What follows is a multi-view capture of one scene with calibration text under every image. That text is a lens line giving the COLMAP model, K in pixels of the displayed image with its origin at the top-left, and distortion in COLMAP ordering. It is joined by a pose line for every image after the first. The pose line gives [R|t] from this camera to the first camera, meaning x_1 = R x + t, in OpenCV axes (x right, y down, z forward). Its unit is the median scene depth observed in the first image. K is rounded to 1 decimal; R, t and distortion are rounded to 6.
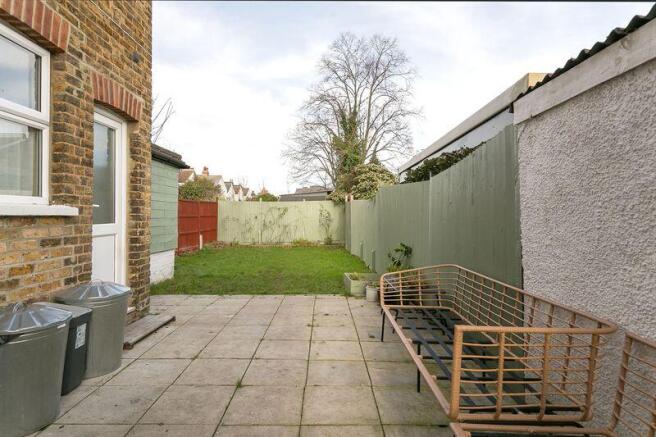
lens RADIAL K [[374.2, 0, 326.7], [0, 374.2, 210.1], [0, 0, 1]] dist [0.038912, -0.031508]
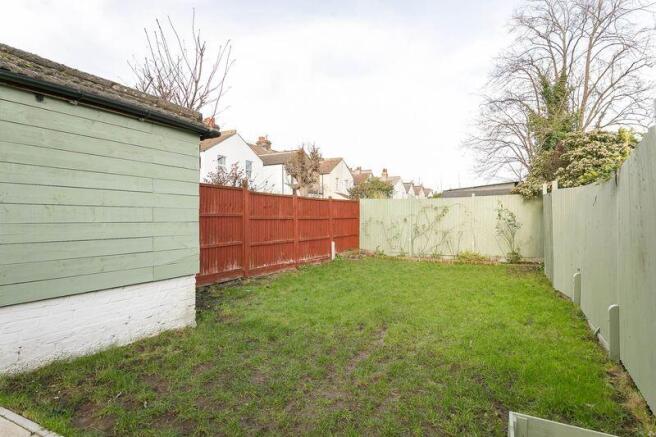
lens RADIAL K [[374.2, 0, 326.7], [0, 374.2, 210.1], [0, 0, 1]] dist [0.038912, -0.031508]
pose [[0.882841, -0.006896, -0.469621, 0.012761], [0.004172, 0.999968, -0.006842, 0.002255], [0.469653, 0.004081, 0.882841, 0.140056]]
